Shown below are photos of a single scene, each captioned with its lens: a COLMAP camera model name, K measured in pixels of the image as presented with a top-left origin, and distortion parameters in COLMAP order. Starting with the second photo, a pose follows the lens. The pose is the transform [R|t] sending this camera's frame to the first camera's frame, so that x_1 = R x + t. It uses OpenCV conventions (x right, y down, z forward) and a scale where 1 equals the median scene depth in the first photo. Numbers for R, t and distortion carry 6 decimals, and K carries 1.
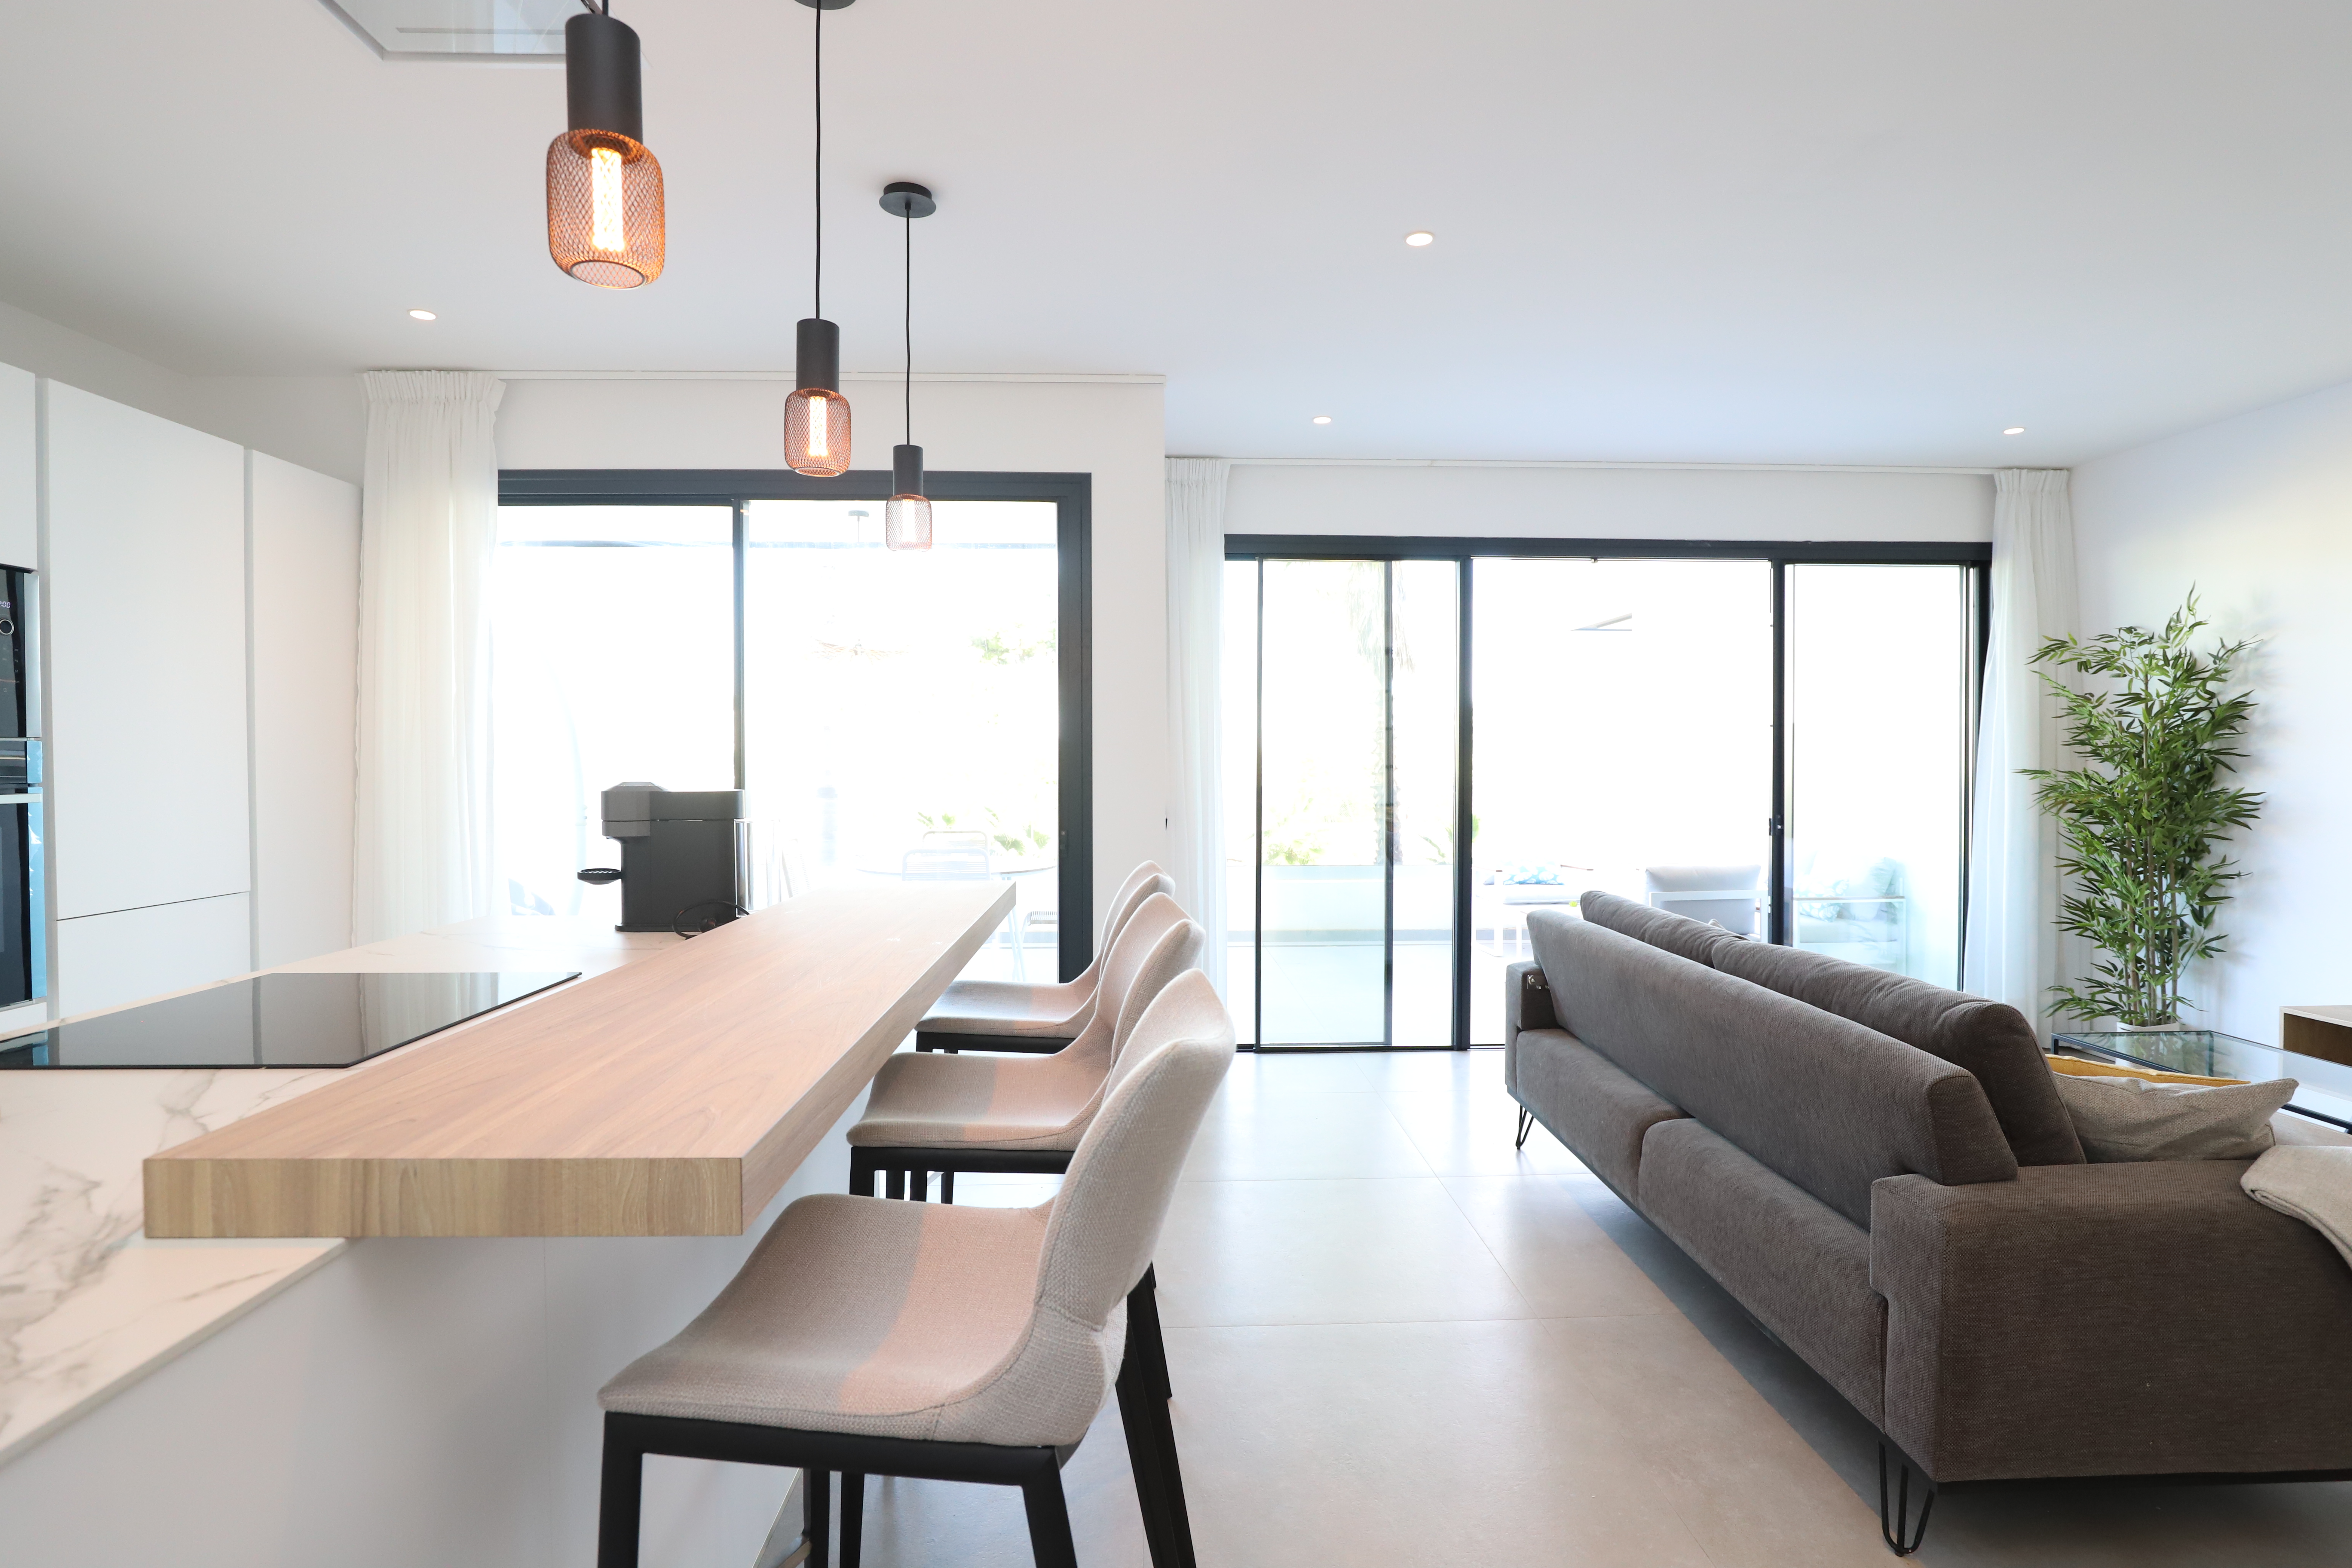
lens RADIAL K [[1157.4, 0, 1171.7], [0, 1157.4, 729.9], [0, 0, 1]] dist [-0.049869, -0.000058]
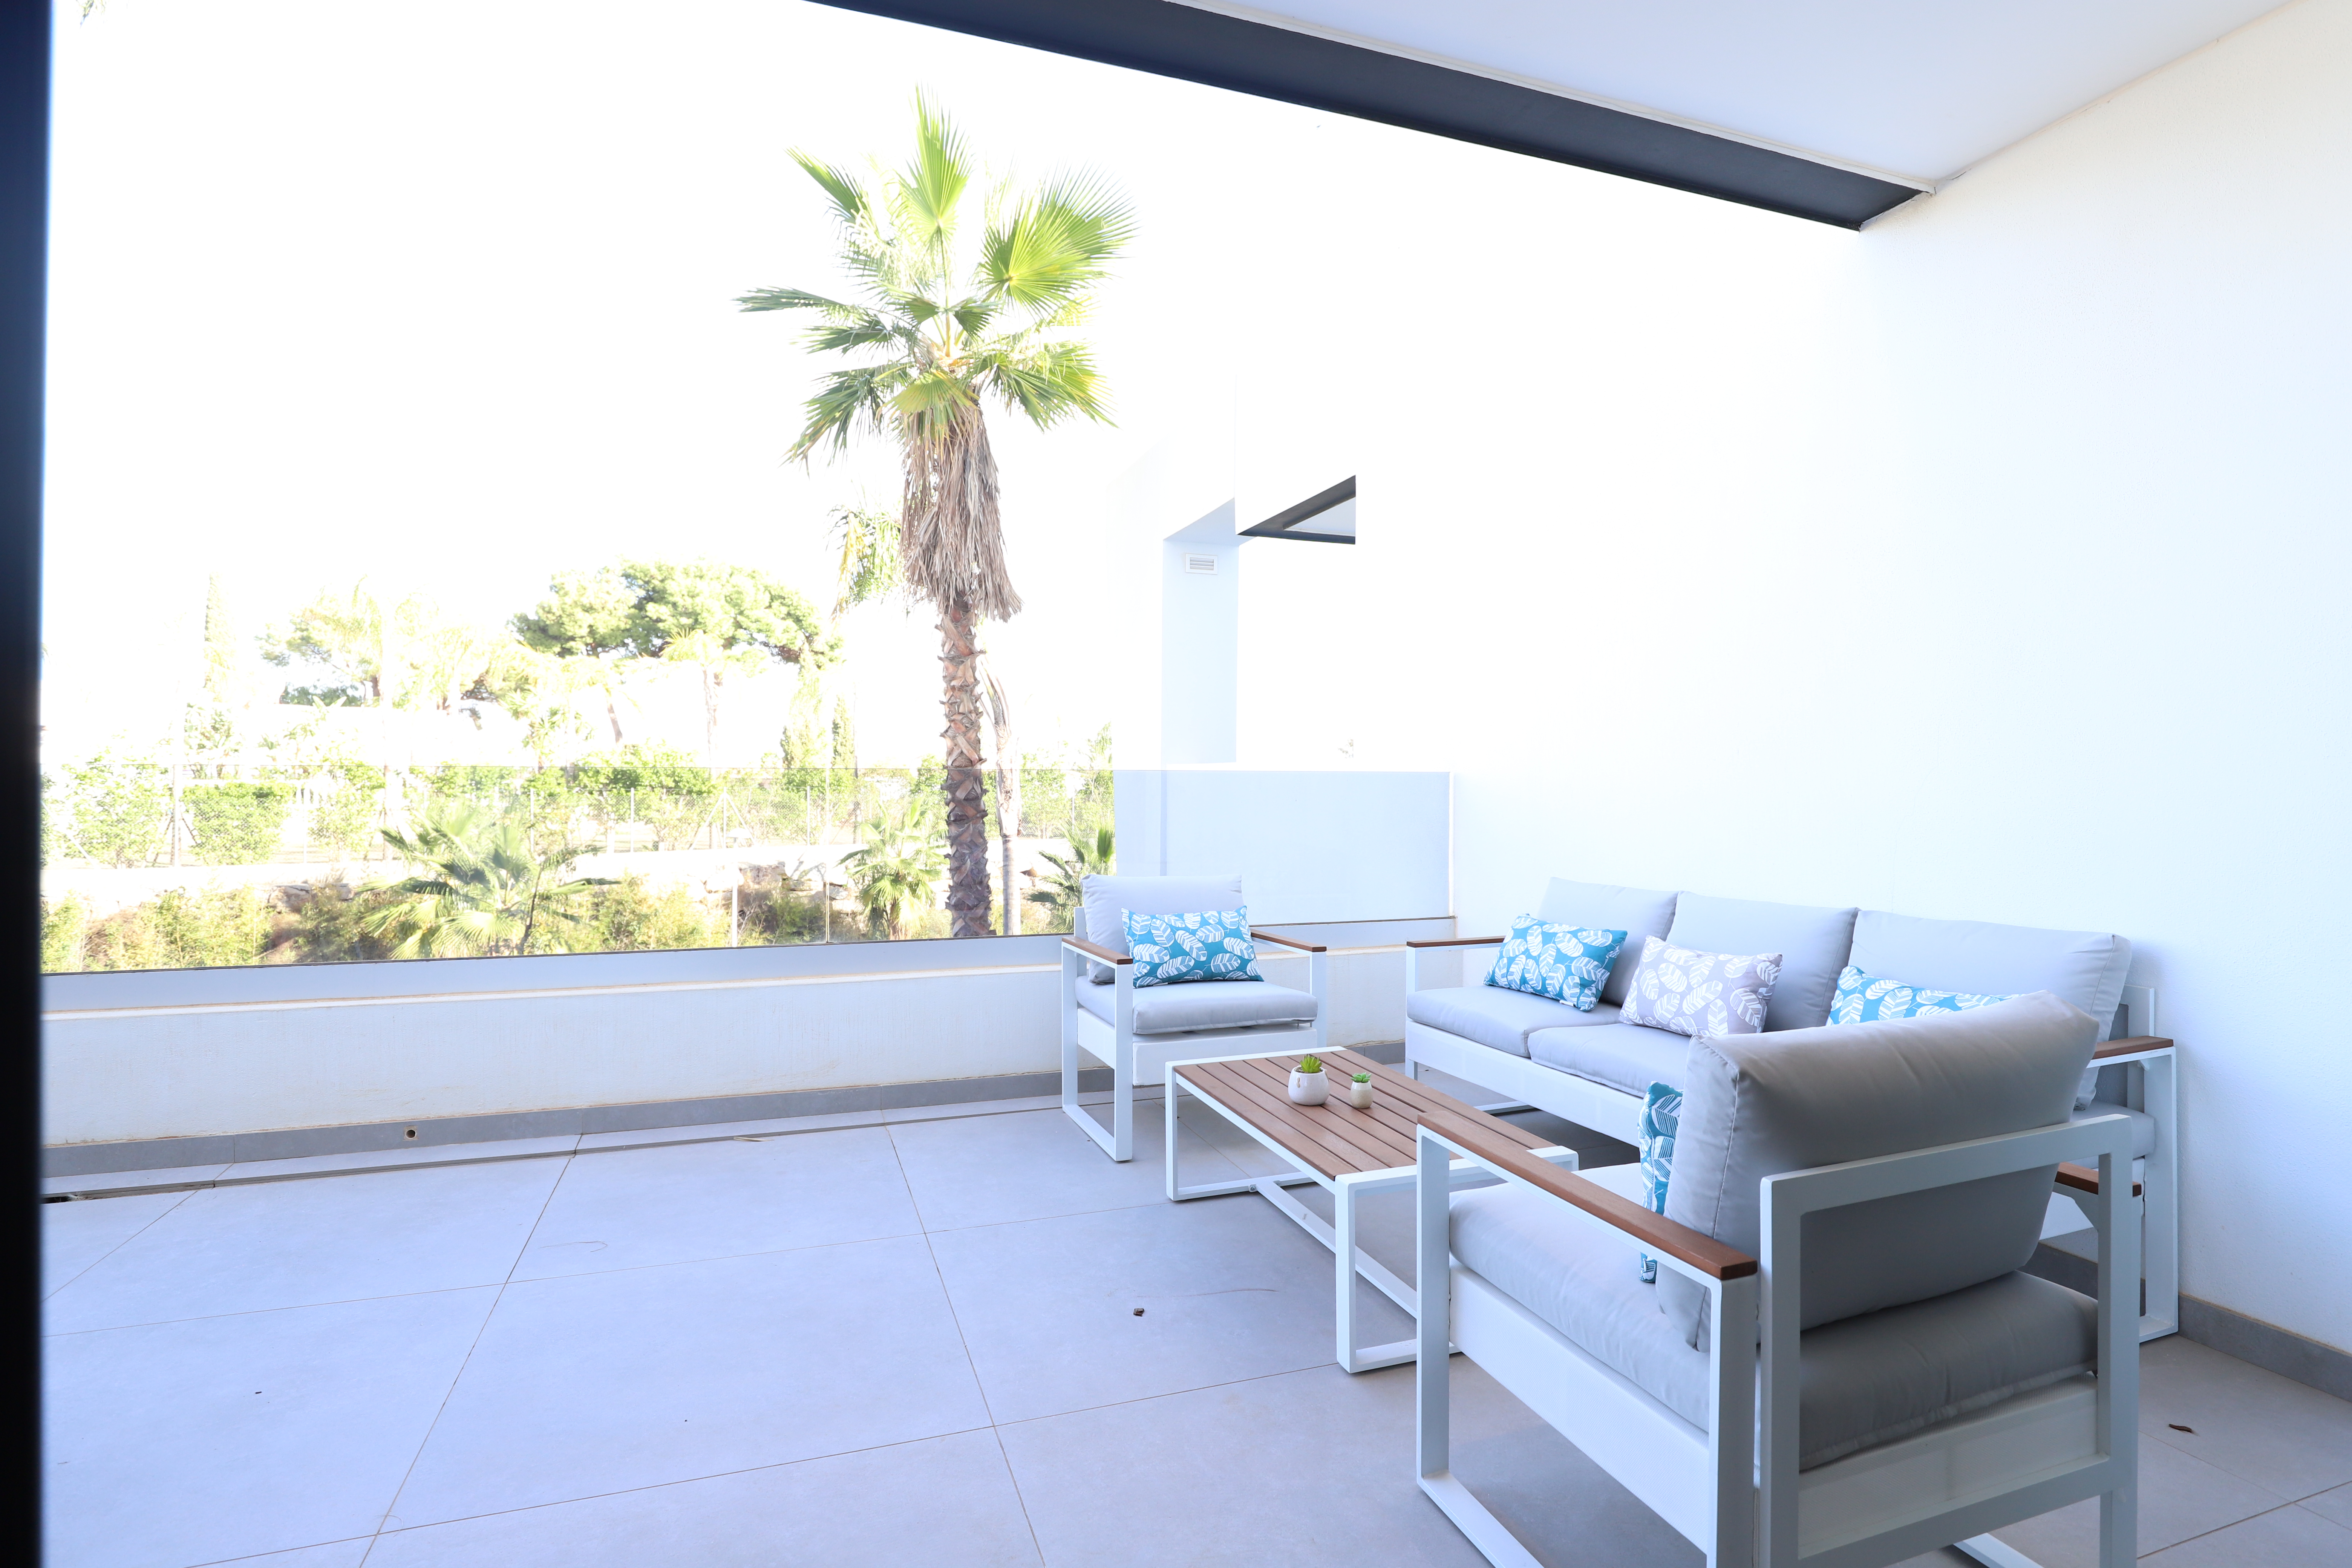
lens RADIAL K [[1155.2, 0, 1179.3], [0, 1155.2, 772.5], [0, 0, 1]] dist [-0.018546, 0.000009]
pose [[0.952000, 0.003331, 0.306078, 0.265761], [-0.010666, 0.999695, 0.022296, 0.064765], [-0.305911, -0.024491, 0.951745, 0.905384]]
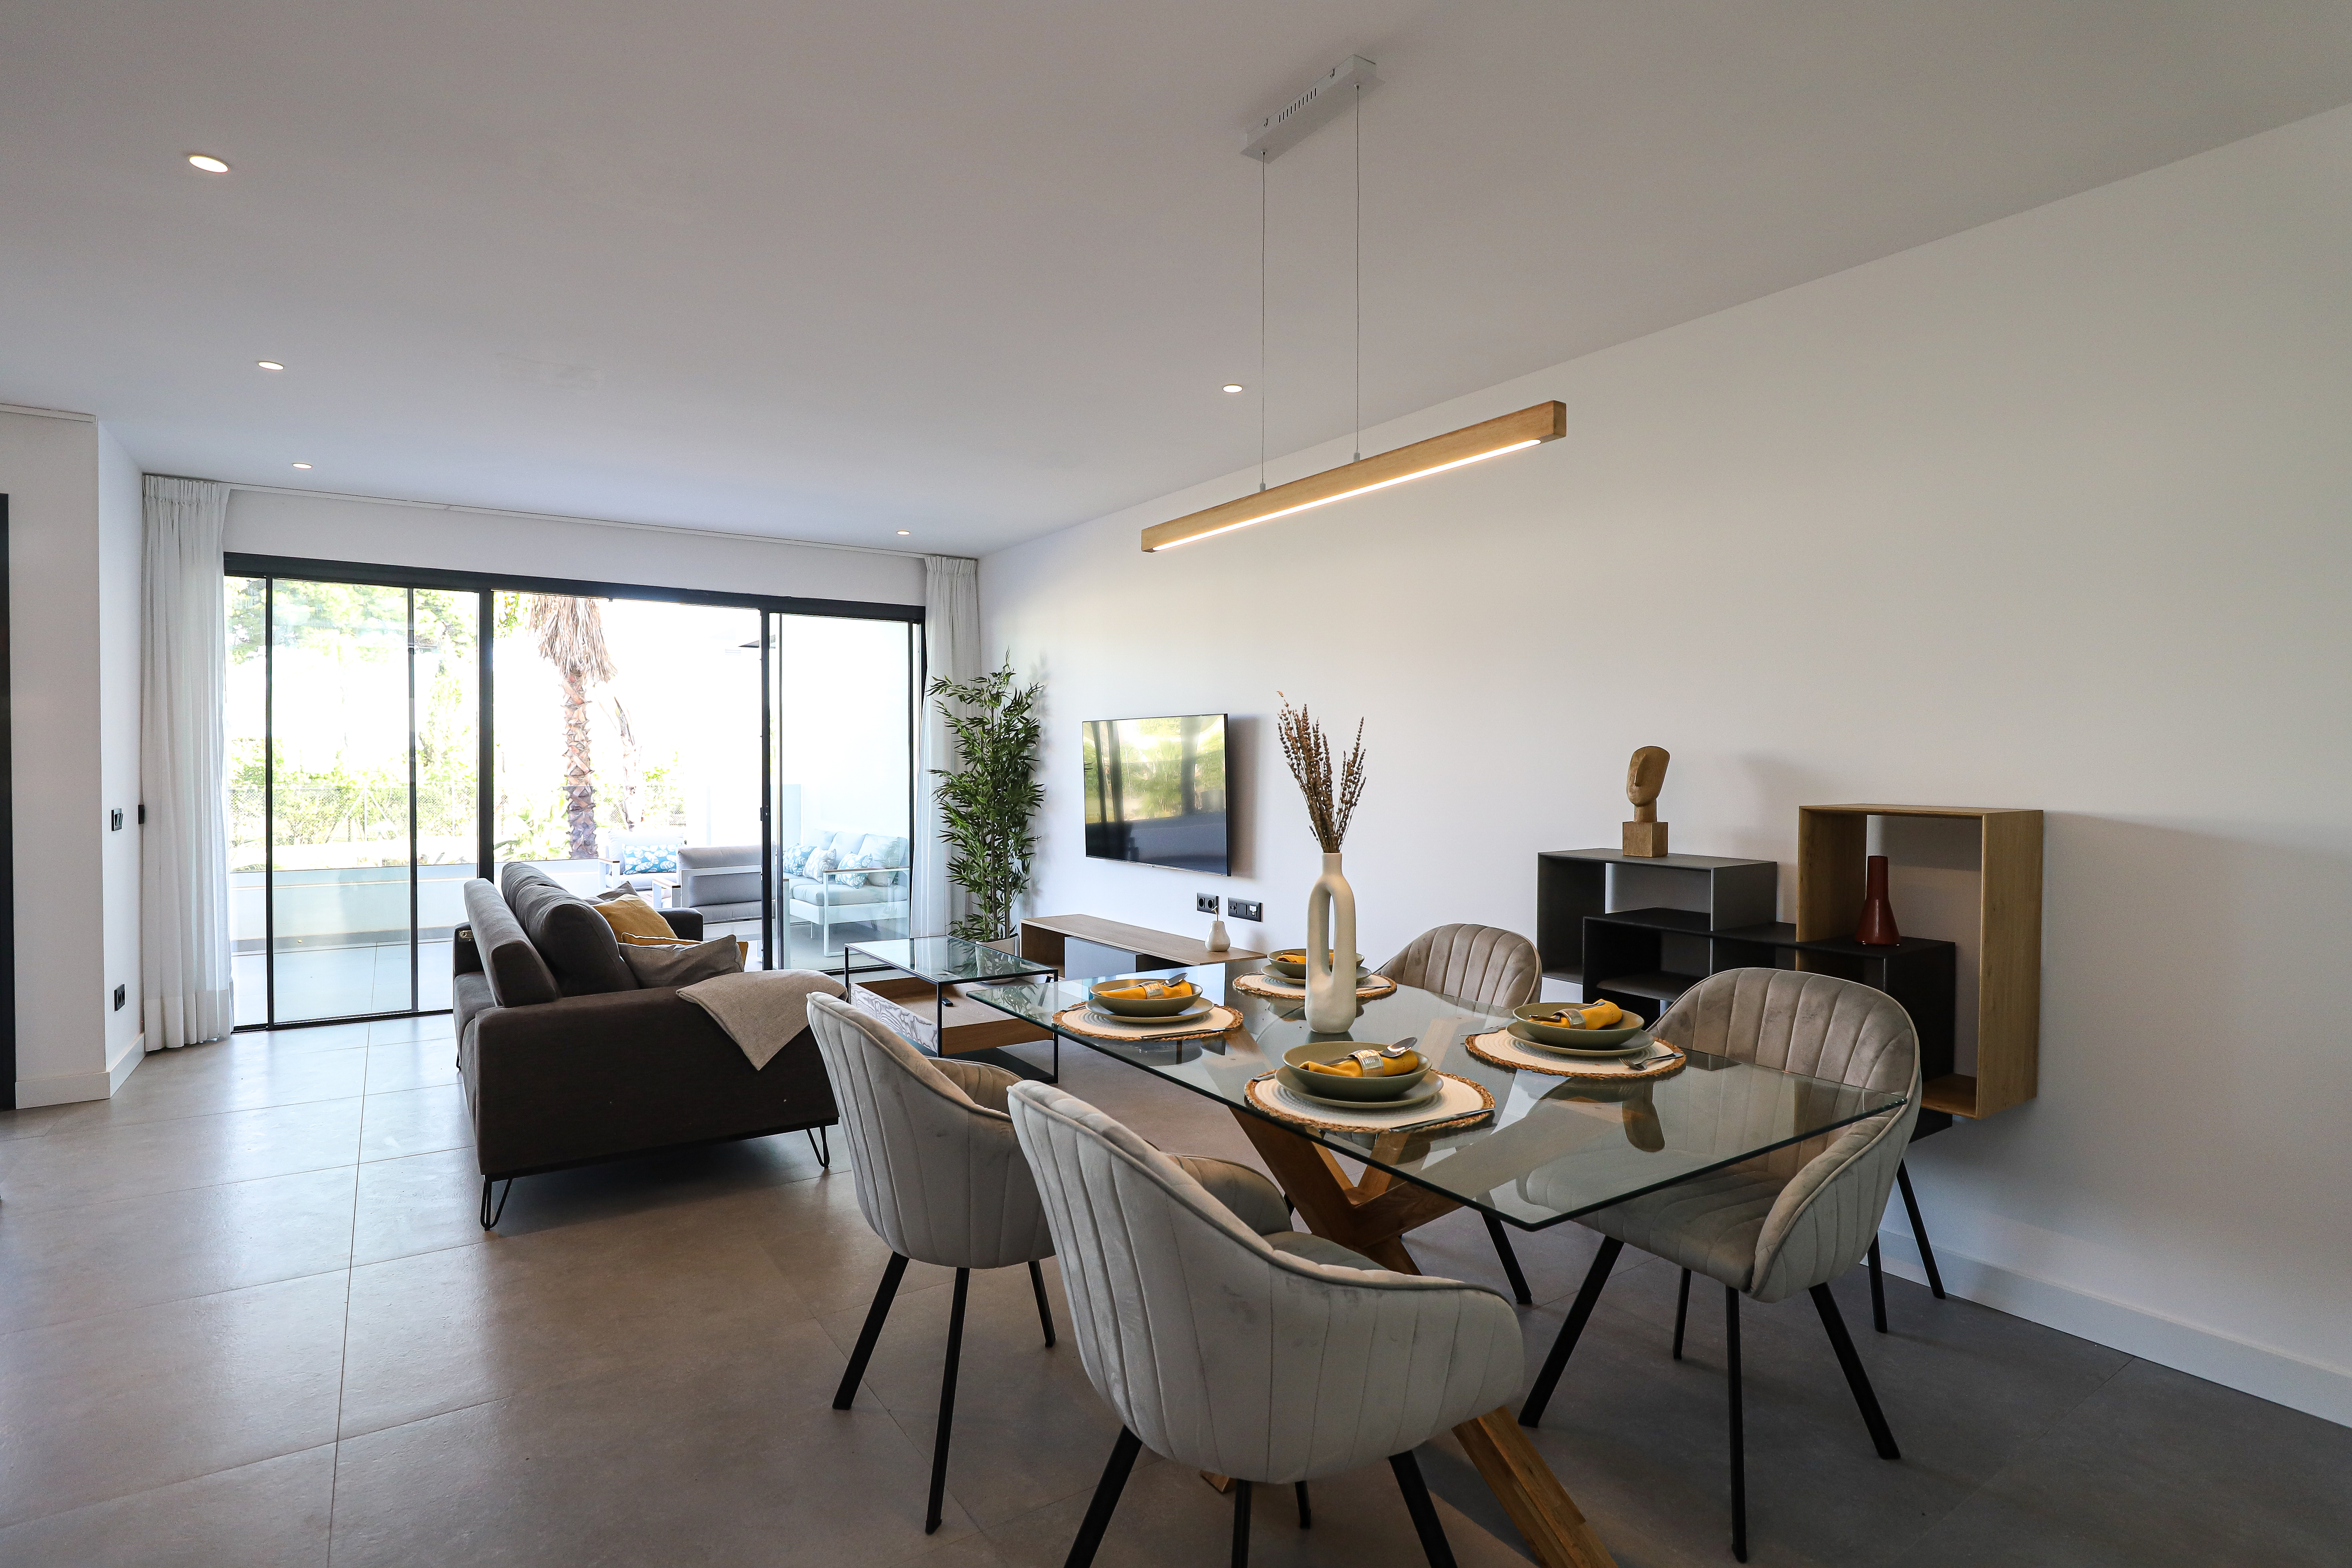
lens RADIAL K [[1155.2, 0, 1179.3], [0, 1155.2, 772.5], [0, 0, 1]] dist [-0.018546, 0.000009]
pose [[0.842062, -0.003855, 0.539367, 0.221655], [-0.014281, 0.999465, 0.029439, -0.008491], [-0.539191, -0.032493, 0.841556, -0.374029]]
